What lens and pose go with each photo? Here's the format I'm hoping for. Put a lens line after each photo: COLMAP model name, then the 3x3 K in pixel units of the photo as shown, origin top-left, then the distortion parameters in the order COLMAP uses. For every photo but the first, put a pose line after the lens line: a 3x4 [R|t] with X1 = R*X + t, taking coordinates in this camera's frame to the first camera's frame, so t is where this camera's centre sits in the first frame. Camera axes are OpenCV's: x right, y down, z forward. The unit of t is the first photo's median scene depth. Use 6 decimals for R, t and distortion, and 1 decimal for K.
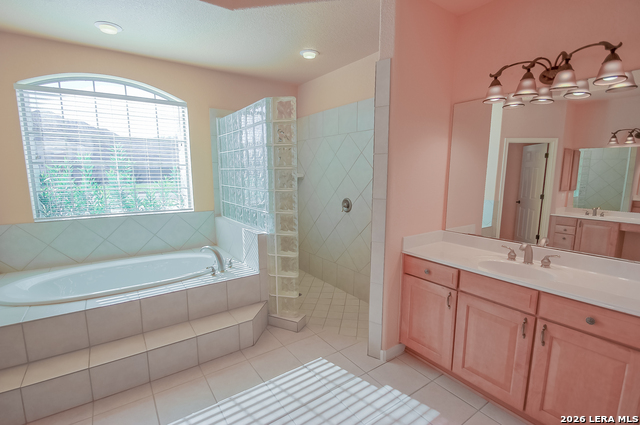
lens RADIAL K [[296.9, 0, 318.3], [0, 296.9, 218.9], [0, 0, 1]] dist [0.016841, -0.019754]
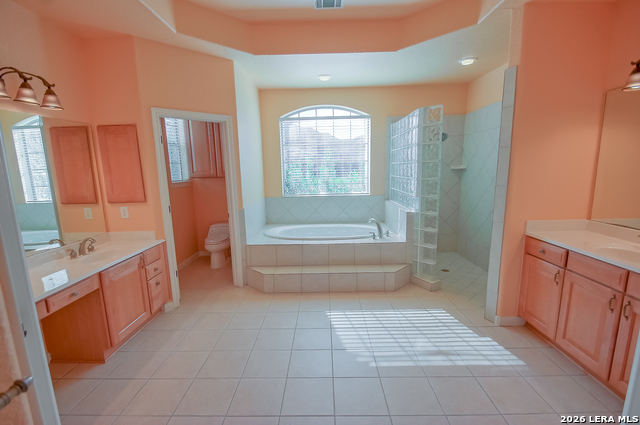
lens RADIAL K [[296.9, 0, 318.3], [0, 296.9, 218.9], [0, 0, 1]] dist [0.016841, -0.019754]
pose [[0.806138, 0.082230, -0.585986, 0.303619], [-0.069225, 0.996603, 0.044618, 0.058942], [0.587665, 0.004596, 0.809092, -0.359385]]
